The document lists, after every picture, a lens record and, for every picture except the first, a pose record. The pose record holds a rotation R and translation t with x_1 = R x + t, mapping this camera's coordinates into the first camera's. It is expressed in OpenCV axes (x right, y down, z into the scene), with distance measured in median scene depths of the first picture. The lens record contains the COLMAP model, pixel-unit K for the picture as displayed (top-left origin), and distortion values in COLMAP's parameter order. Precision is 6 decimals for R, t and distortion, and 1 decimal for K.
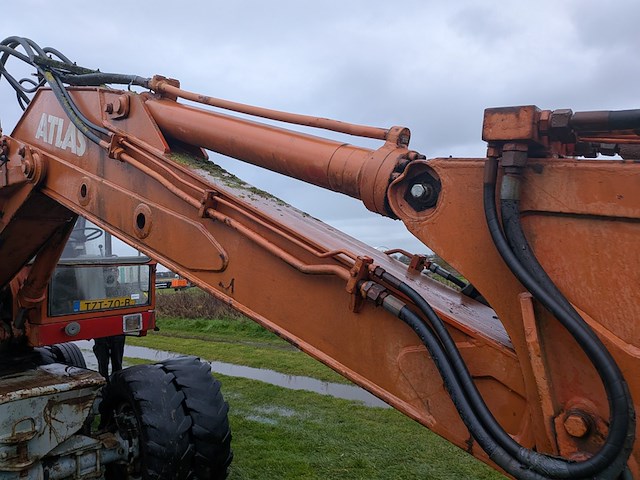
lens RADIAL K [[474.1, 0, 320.0], [0, 474.1, 240.0], [0, 0, 1]] dist [0.025662, -0.000931]
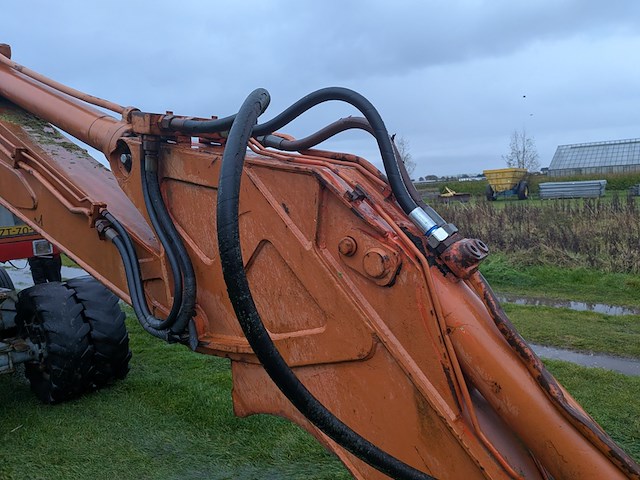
lens RADIAL K [[466.4, 0, 320.0], [0, 466.4, 240.0], [0, 0, 1]] dist [0.036896, 0.001486]
pose [[0.997672, -0.009204, 0.067568, 0.232453], [-0.001810, 0.986926, 0.161163, -0.029823], [-0.068168, -0.160910, 0.984612, -0.174345]]
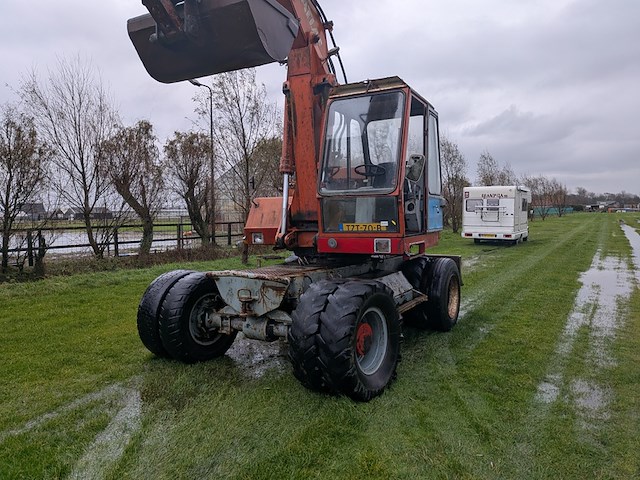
lens RADIAL K [[466.4, 0, 320.0], [0, 466.4, 240.0], [0, 0, 1]] dist [0.036896, 0.001486]
pose [[0.235567, 0.114122, -0.965134, 0.855187], [0.058393, 0.989625, 0.131271, 0.001764], [0.970102, -0.087280, 0.226459, 0.762442]]
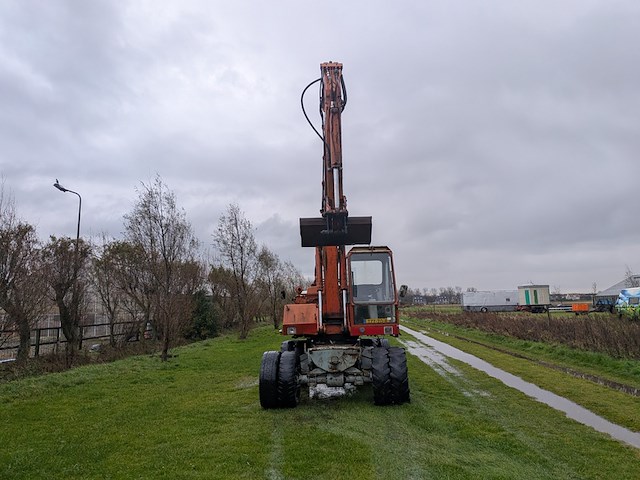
lens RADIAL K [[474.1, 0, 320.0], [0, 474.1, 240.0], [0, 0, 1]] dist [0.025662, -0.000931]
pose [[0.663036, -0.060263, -0.746158, 1.395785], [0.030119, 0.998095, -0.053847, -0.181333], [0.747981, 0.013229, 0.663588, -0.941862]]
